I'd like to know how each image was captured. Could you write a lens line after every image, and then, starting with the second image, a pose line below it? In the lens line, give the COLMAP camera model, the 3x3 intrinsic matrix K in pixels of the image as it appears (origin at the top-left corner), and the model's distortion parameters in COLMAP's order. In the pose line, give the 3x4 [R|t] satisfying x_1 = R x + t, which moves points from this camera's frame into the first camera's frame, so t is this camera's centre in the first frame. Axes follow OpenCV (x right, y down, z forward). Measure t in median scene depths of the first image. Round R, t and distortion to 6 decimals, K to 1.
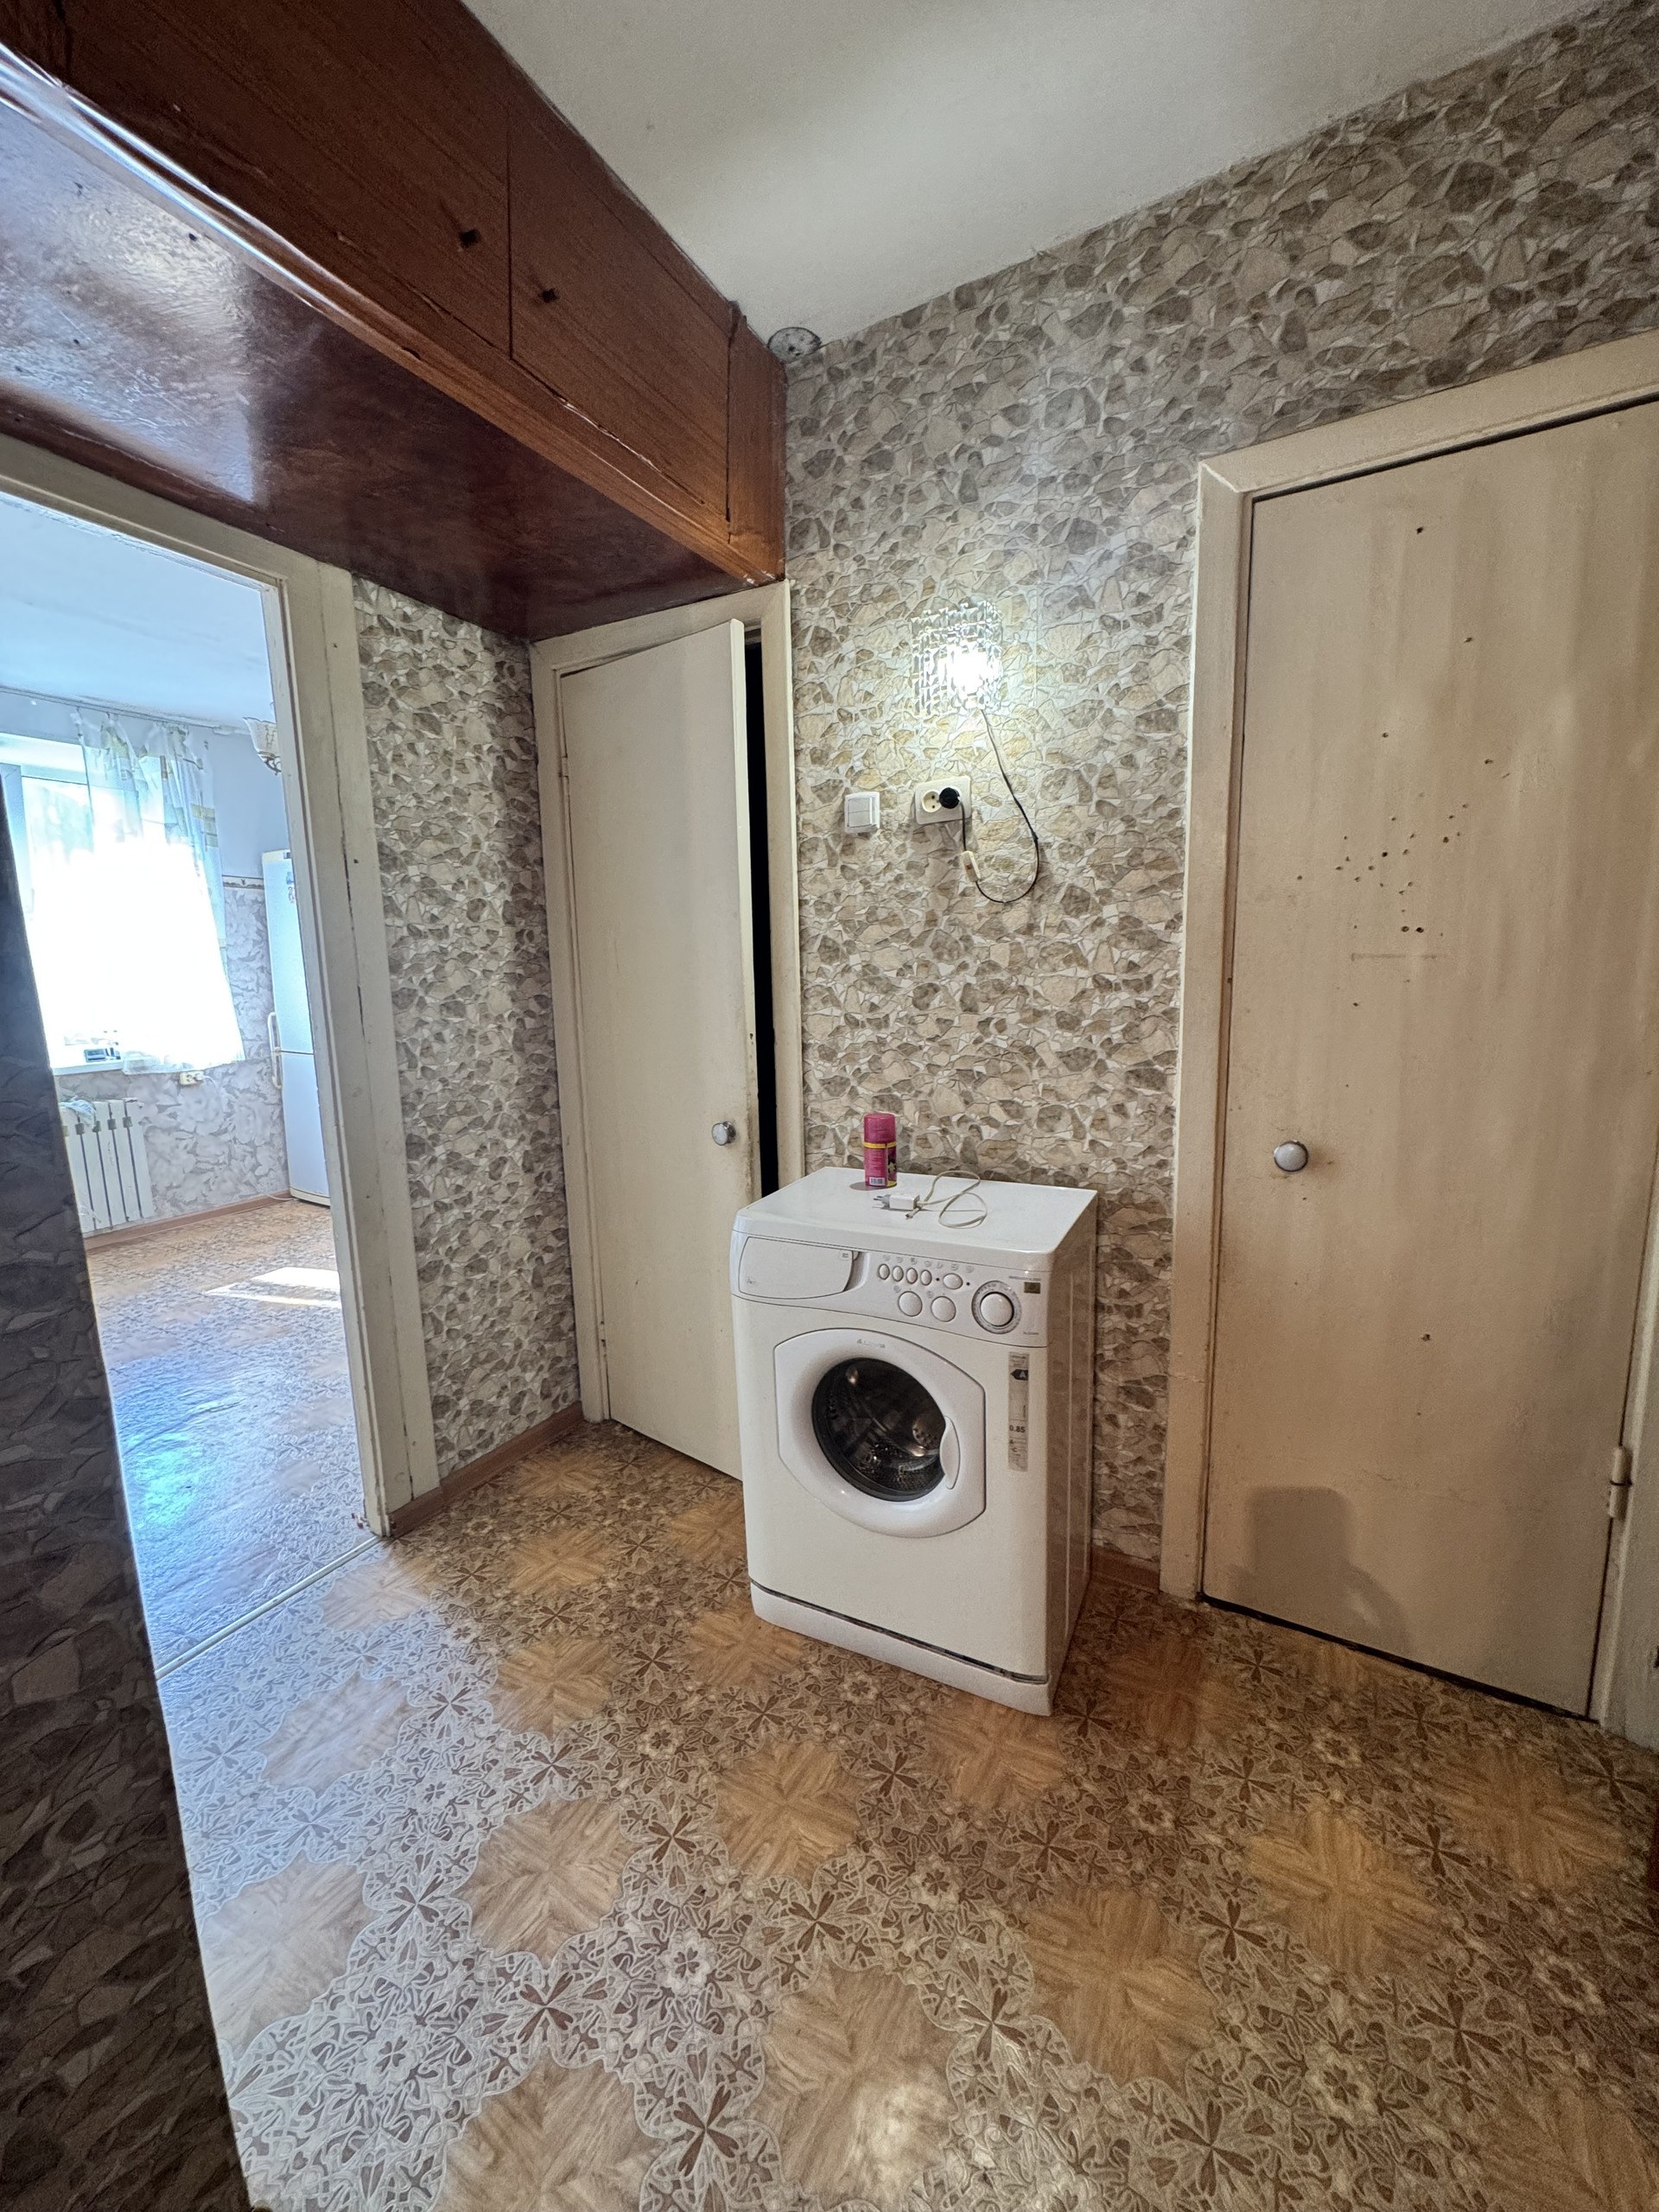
lens RADIAL K [[882.0, 0, 831.7], [0, 882.0, 1103.7], [0, 0, 1]] dist [-0.006299, 0.000706]
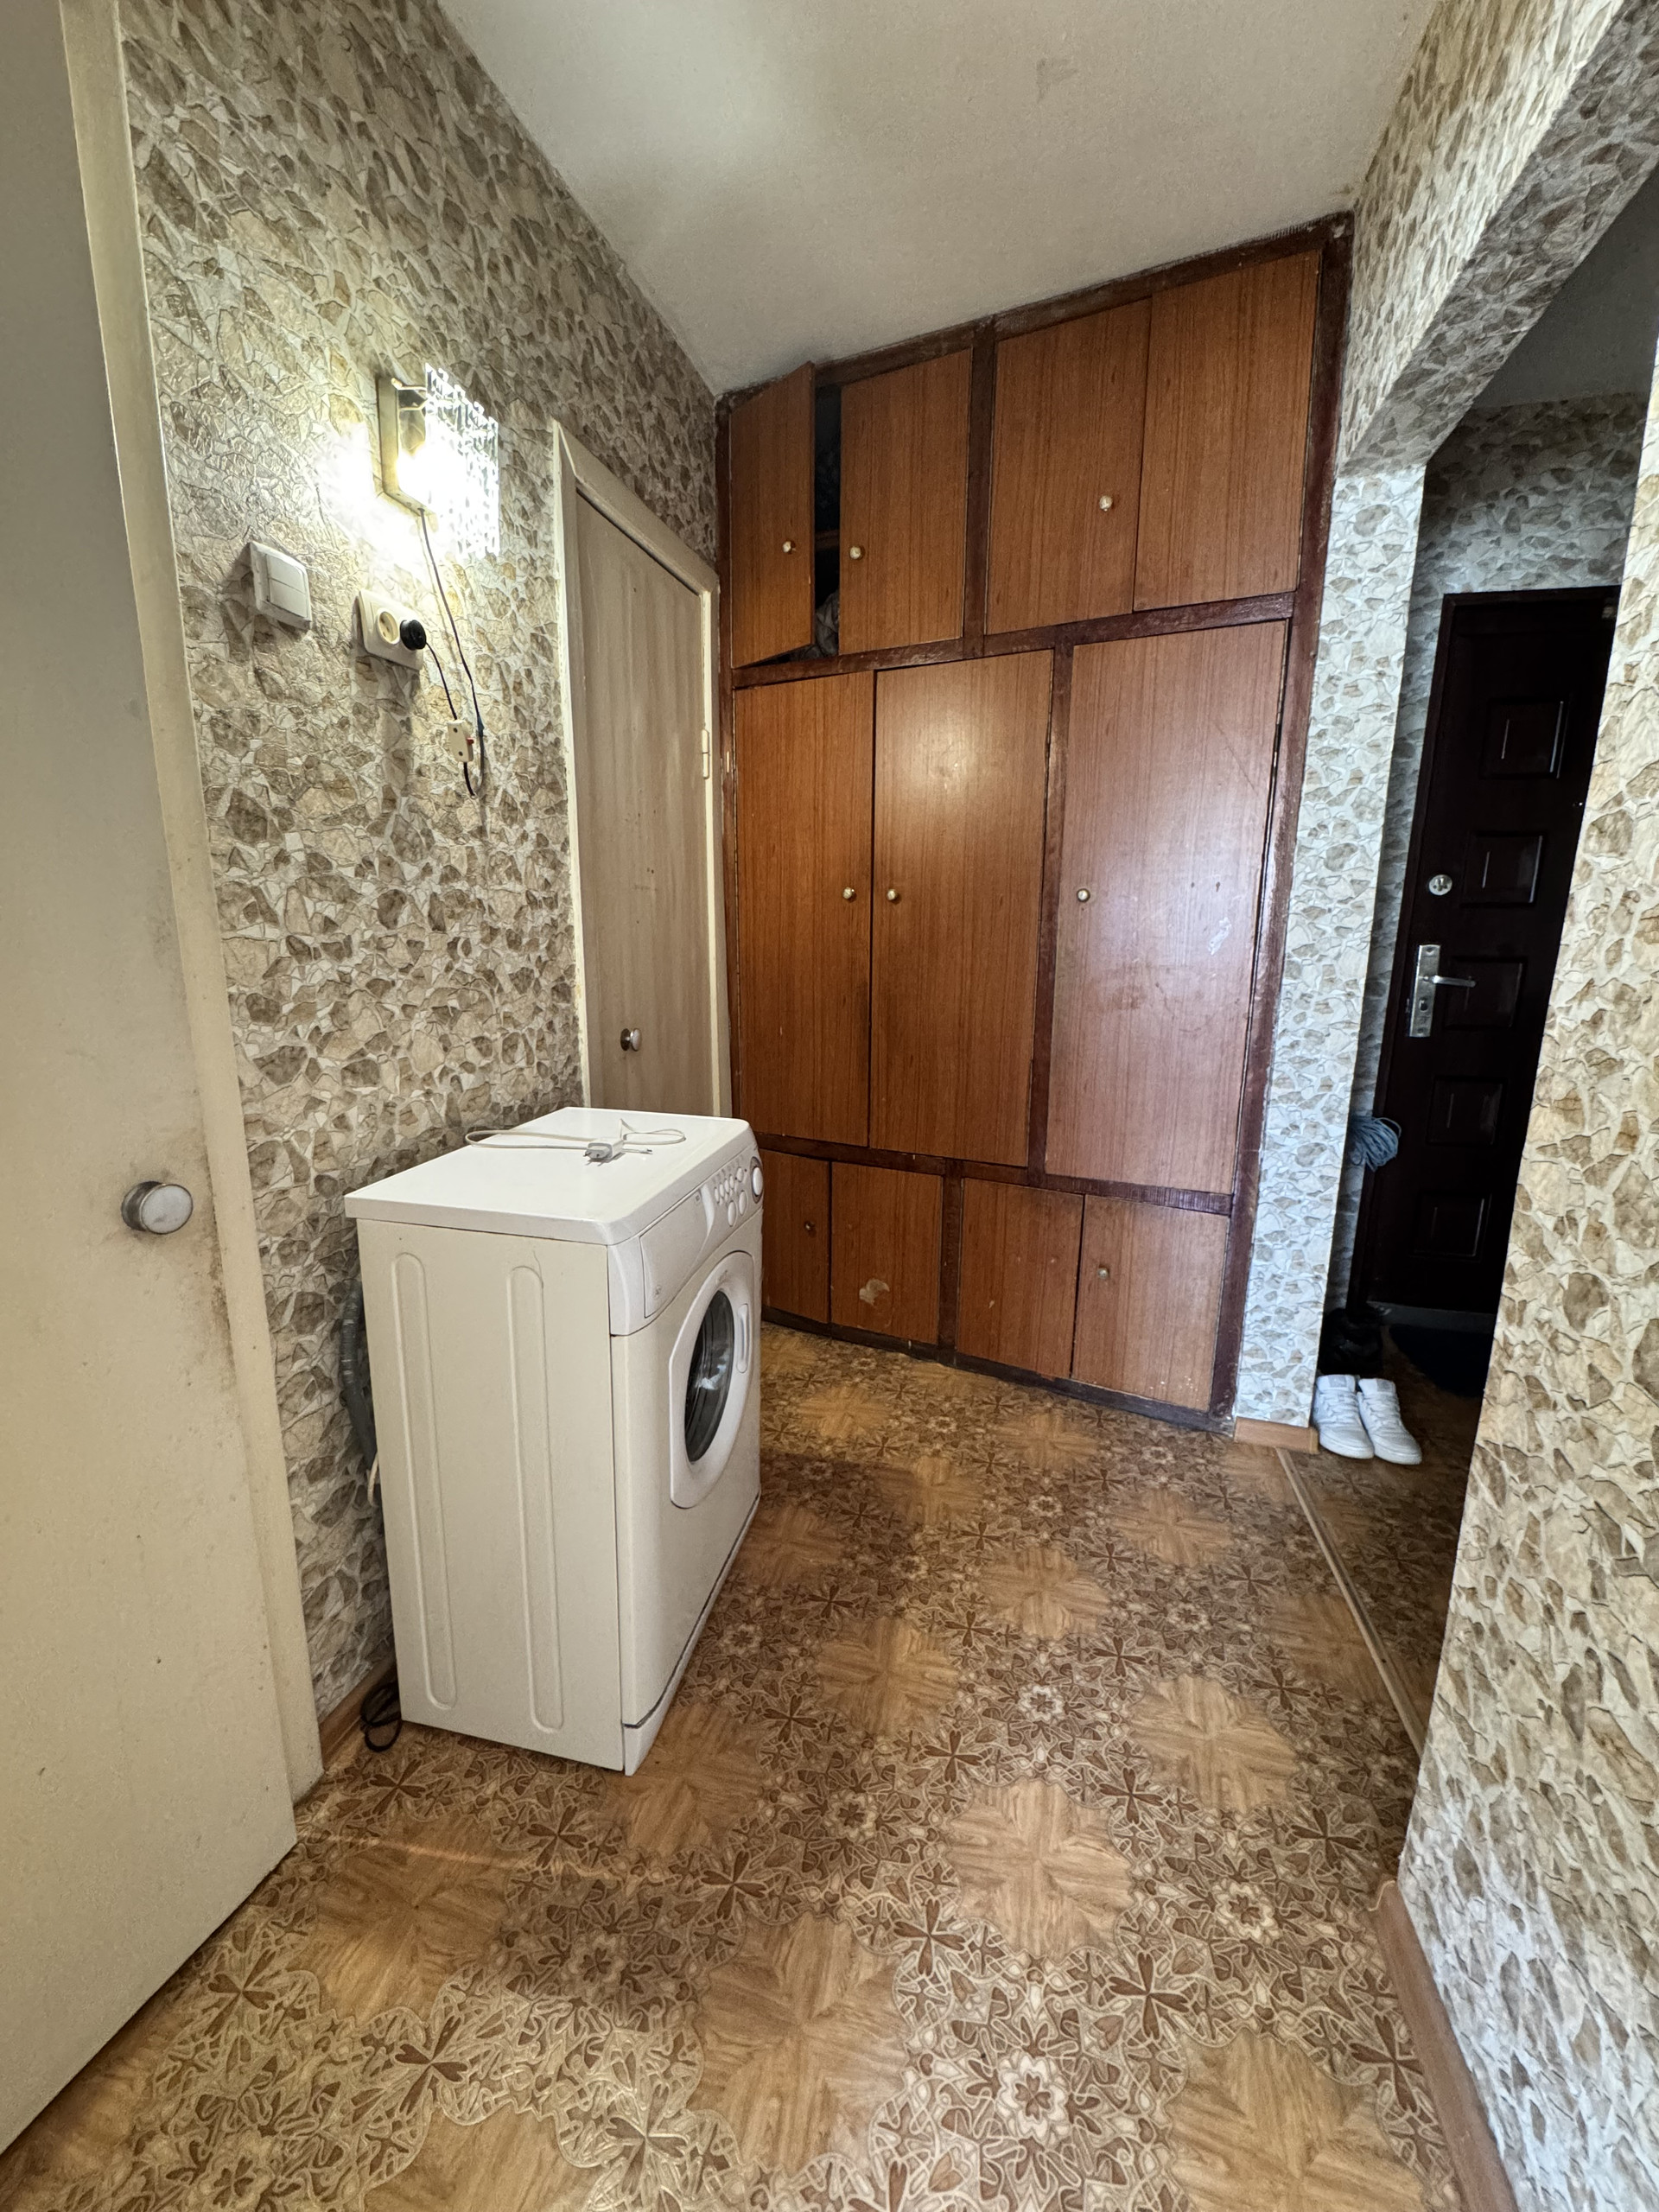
lens RADIAL K [[882.0, 0, 834.4], [0, 882.0, 1102.2], [0, 0, 1]] dist [-0.006299, 0.000706]
pose [[-0.257341, -0.168616, 0.951496, -0.716258], [0.147235, 0.966320, 0.211064, -0.072860], [-0.955038, 0.194409, -0.223847, 0.898917]]
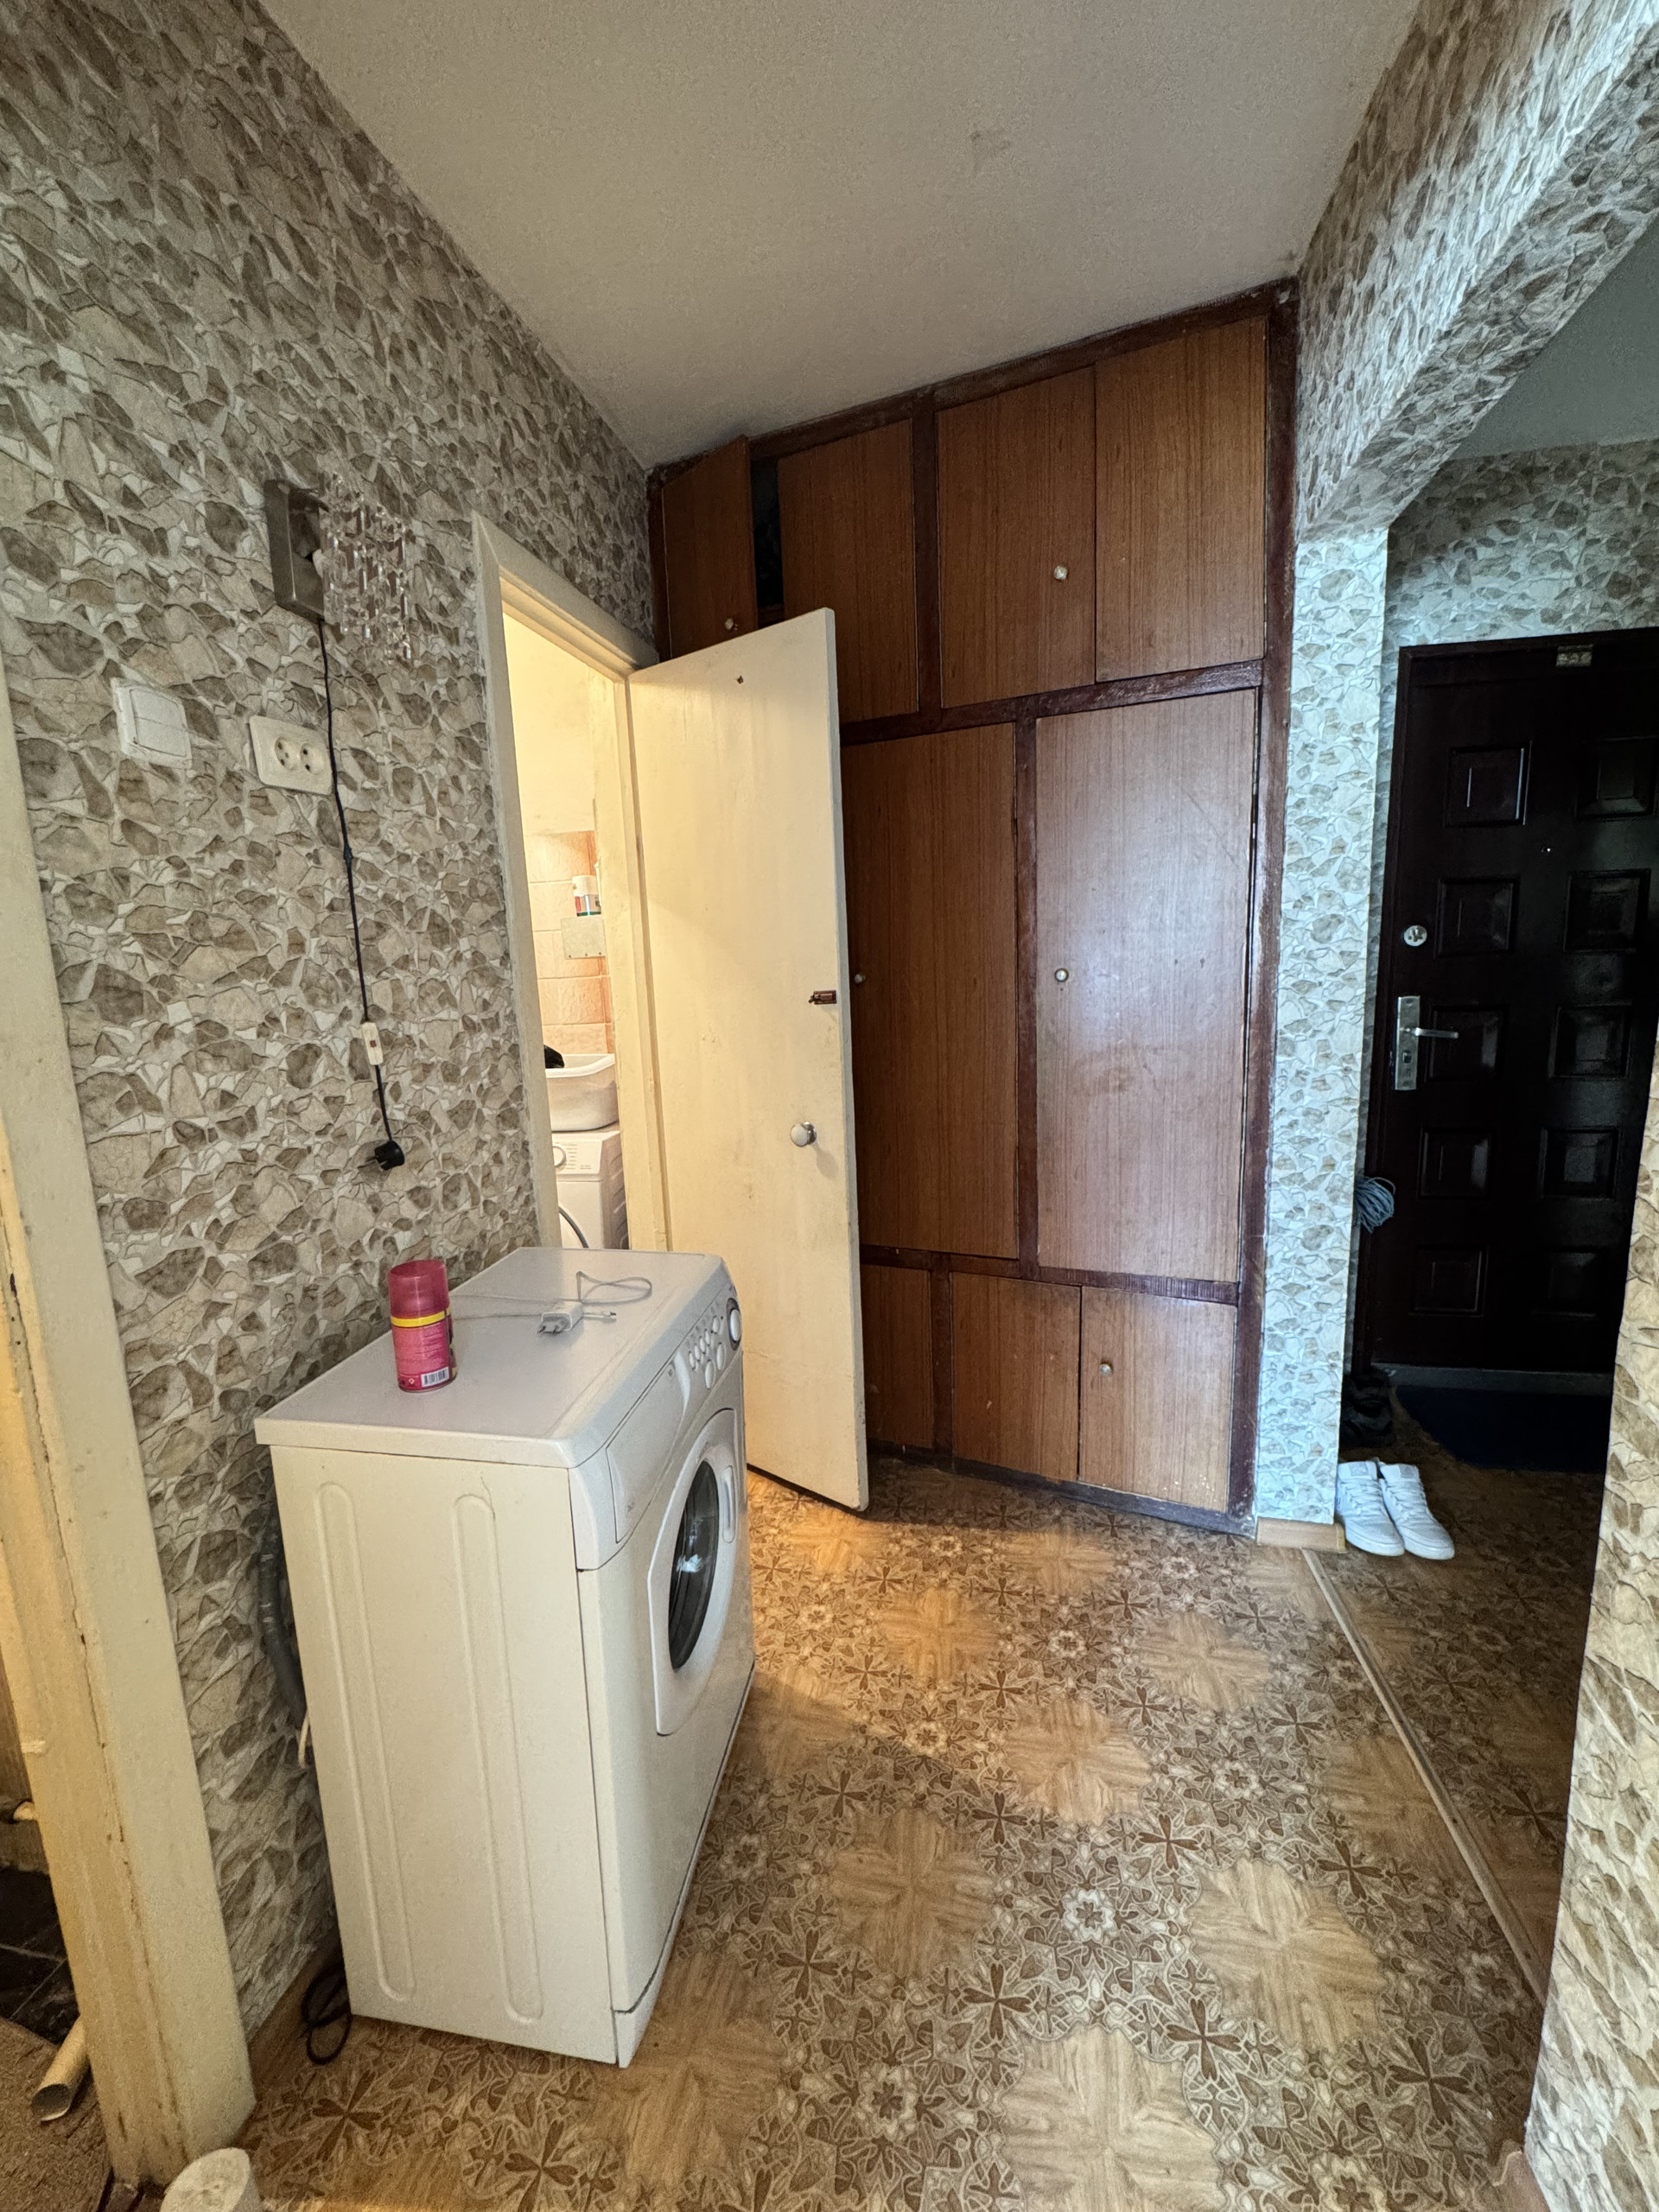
lens RADIAL K [[882.0, 0, 834.5], [0, 882.0, 1100.8], [0, 0, 1]] dist [-0.006299, 0.000706]
pose [[-0.303998, -0.118582, 0.945264, -0.625216], [0.192687, 0.964062, 0.182909, -0.147154], [-0.932983, 0.237744, -0.270223, 0.873231]]
